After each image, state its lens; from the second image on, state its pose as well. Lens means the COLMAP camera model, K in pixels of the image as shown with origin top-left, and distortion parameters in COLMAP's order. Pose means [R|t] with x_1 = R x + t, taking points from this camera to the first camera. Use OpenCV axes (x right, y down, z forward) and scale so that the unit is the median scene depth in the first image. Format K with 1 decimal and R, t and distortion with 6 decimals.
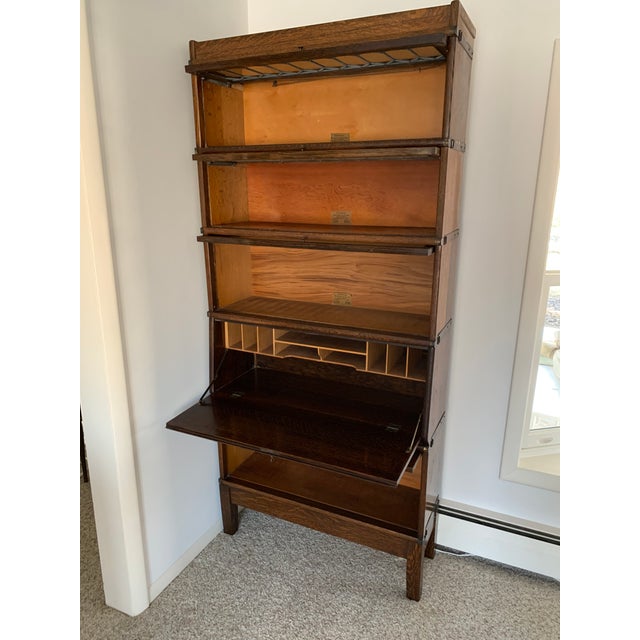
lens RADIAL K [[491.4, 0, 321.9], [0, 491.4, 324.1], [0, 0, 1]] dist [0.033504, -0.033634]
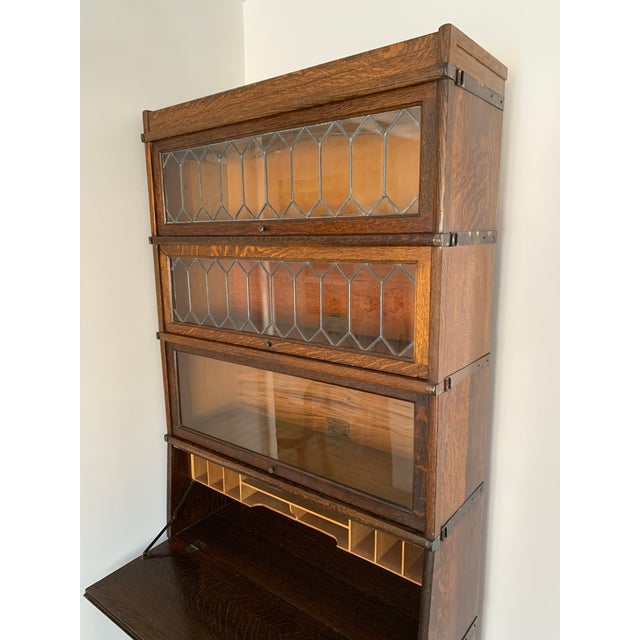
lens RADIAL K [[491.4, 0, 321.5], [0, 491.4, 319.9], [0, 0, 1]] dist [0.033504, -0.033634]
pose [[0.974269, 0.026357, -0.223843, 0.184960], [-0.048480, 0.994399, -0.093918, -0.147040], [0.220114, 0.102354, 0.970089, 0.271948]]
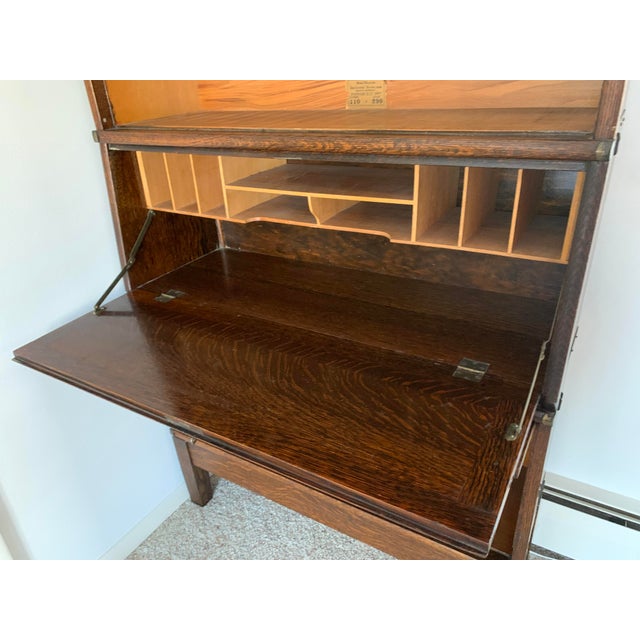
lens RADIAL K [[491.4, 0, 310.8], [0, 491.4, 323.9], [0, 0, 1]] dist [0.033504, -0.033634]
pose [[0.991307, 0.002772, -0.131537, 0.053960], [0.024203, 0.978874, 0.203029, 0.070235], [0.129321, -0.204448, 0.970297, 0.504462]]
